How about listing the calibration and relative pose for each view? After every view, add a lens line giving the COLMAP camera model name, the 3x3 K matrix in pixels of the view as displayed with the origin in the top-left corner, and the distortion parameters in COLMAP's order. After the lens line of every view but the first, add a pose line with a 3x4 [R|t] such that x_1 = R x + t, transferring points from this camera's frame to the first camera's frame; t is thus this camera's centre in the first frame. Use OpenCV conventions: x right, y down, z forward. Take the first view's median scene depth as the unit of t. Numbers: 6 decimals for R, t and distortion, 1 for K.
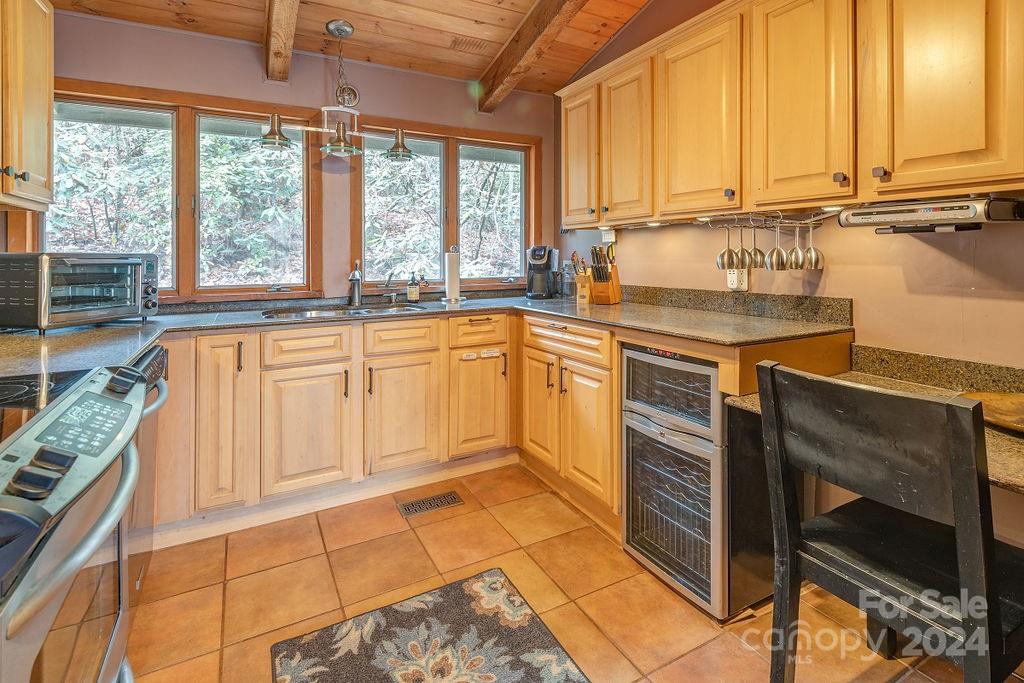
lens RADIAL K [[514.9, 0, 414.4], [0, 514.9, 251.8], [0, 0, 1]] dist [0.021615, -0.014094]
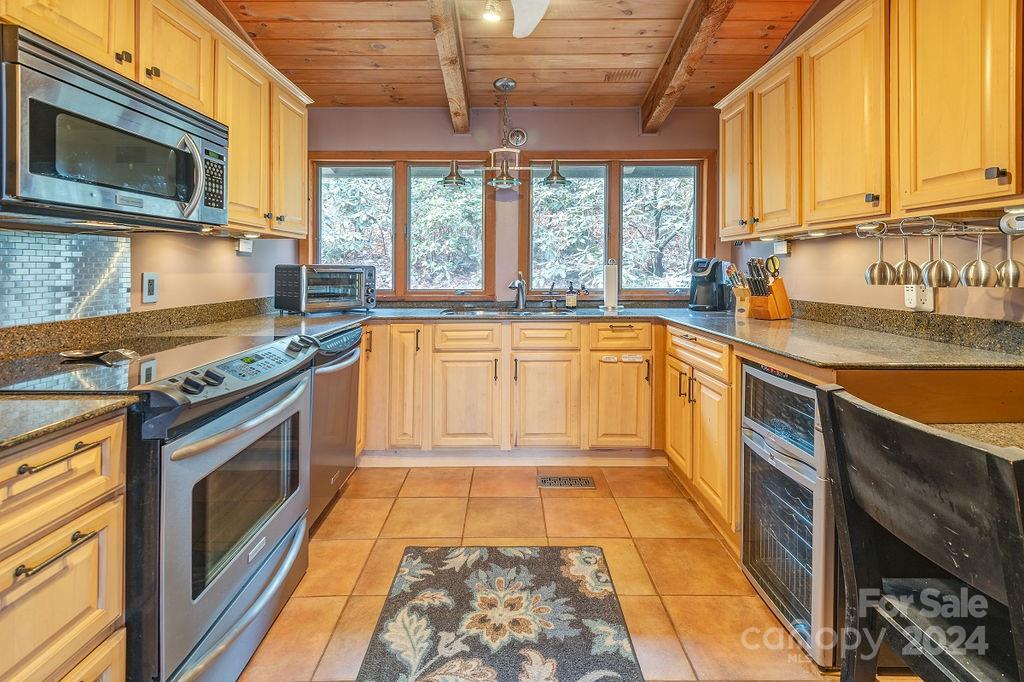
lens RADIAL K [[485.9, 0, 516.1], [0, 485.9, 258.4], [0, 0, 1]] dist [0.023312, -0.017258]
pose [[0.880789, -0.004329, -0.473488, 0.459093], [-0.000270, 0.999953, -0.009646, -0.002885], [0.473508, 0.008624, 0.880747, -0.018341]]
